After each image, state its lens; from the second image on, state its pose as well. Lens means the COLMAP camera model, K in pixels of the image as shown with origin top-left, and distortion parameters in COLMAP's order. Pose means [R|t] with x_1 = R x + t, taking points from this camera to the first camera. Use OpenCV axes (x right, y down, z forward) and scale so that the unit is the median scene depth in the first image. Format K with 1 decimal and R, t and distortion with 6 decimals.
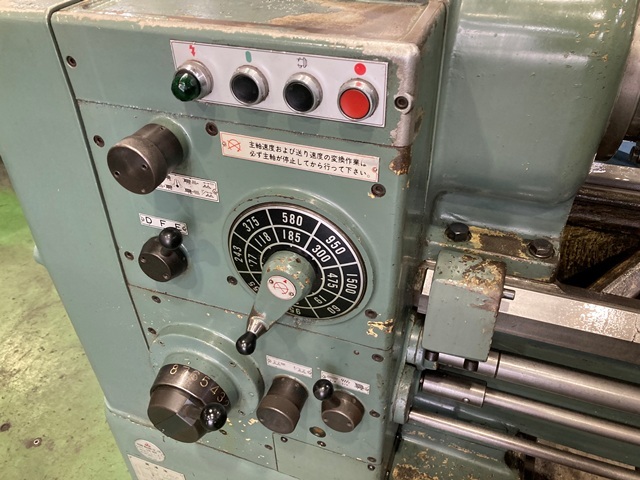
lens RADIAL K [[525.1, 0, 320.0], [0, 525.1, 240.0], [0, 0, 1]] dist [0.009157, -0.002780]
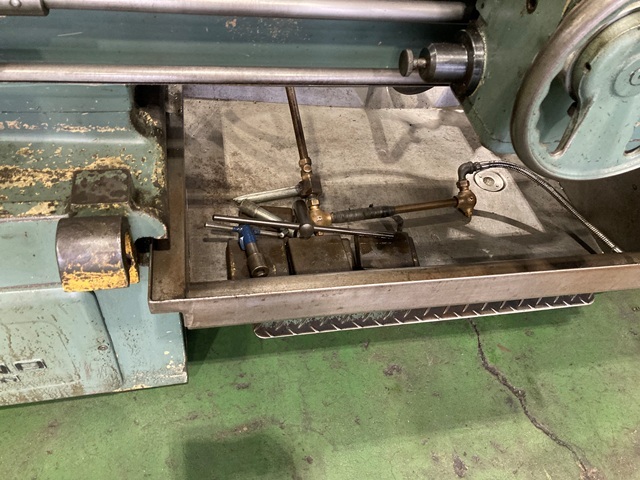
lens RADIAL K [[520.6, 0, 320.0], [0, 520.6, 240.0], [0, 0, 1]] dist [0.019729, -0.011289]
pose [[0.838322, -0.312984, 0.446382, 0.237383], [0.184754, 0.933436, 0.307510, 0.504058], [-0.512915, -0.175321, 0.840346, 0.217143]]
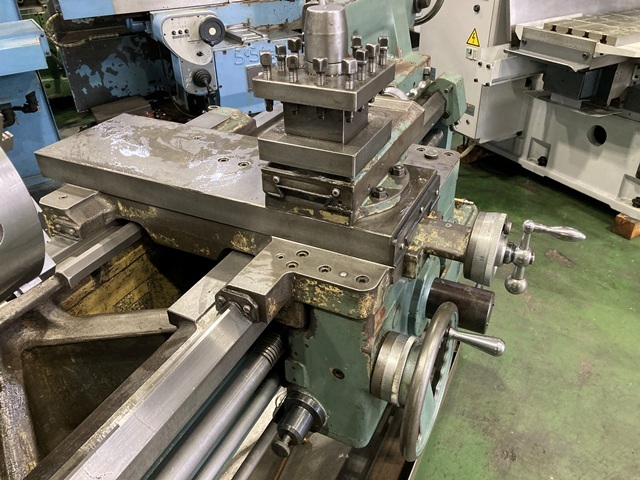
lens RADIAL K [[526.2, 0, 322.9], [0, 526.2, 233.0], [0, 0, 1]] dist [0.015245, -0.013653]
pose [[0.091972, -0.504678, 0.858395, 0.099118], [0.622042, 0.702270, 0.346239, -0.155204], [-0.777564, 0.502113, 0.378520, 0.188138]]
